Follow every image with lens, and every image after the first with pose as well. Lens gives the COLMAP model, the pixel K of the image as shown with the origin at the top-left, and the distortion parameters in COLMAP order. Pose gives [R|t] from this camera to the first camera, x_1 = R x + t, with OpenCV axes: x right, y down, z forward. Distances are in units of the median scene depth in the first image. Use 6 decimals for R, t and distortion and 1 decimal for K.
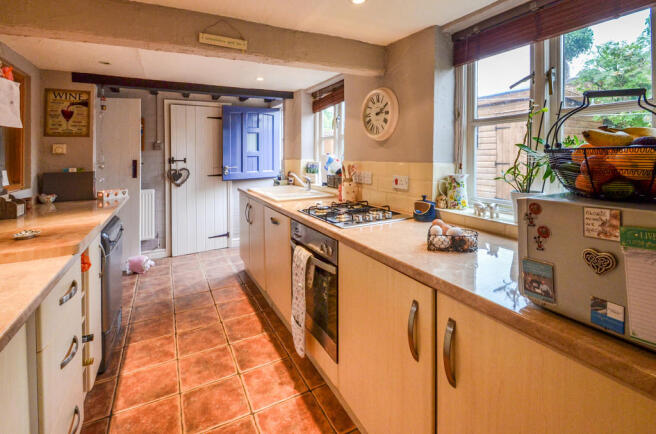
lens RADIAL K [[301.0, 0, 321.4], [0, 301.0, 144.3], [0, 0, 1]] dist [0.002024, -0.000626]
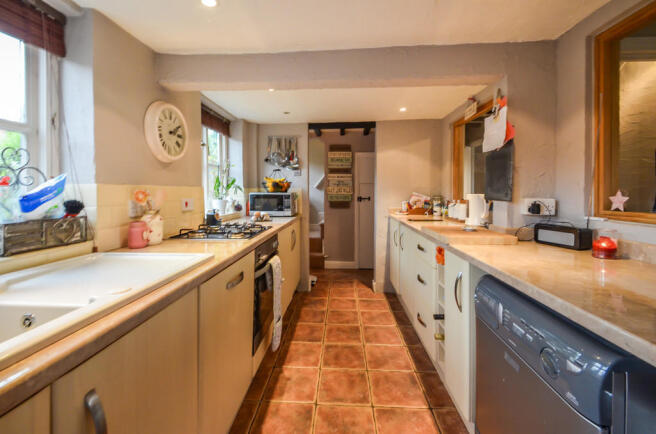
lens RADIAL K [[282.9, 0, 326.0], [0, 282.9, 202.5], [0, 0, 1]] dist [-0.000441, -0.000230]
pose [[-0.862681, -0.004503, 0.505729, -0.693741], [-0.001170, 0.999975, 0.006907, 0.109488], [-0.505747, 0.005367, -0.862665, 1.620858]]
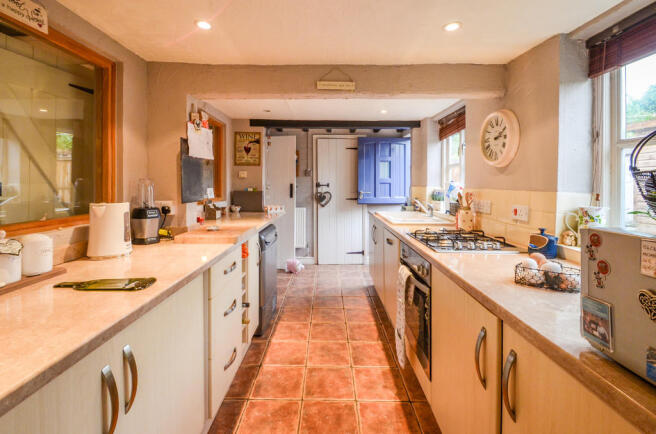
lens RADIAL K [[289.6, 0, 328.9], [0, 289.6, 173.0], [0, 0, 1]] dist [-0.001135, -0.000478]
pose [[0.890840, 0.003995, -0.454299, 0.143386], [-0.003809, 0.999992, 0.001325, 0.007067], [0.454301, 0.000550, 0.890848, -0.037096]]
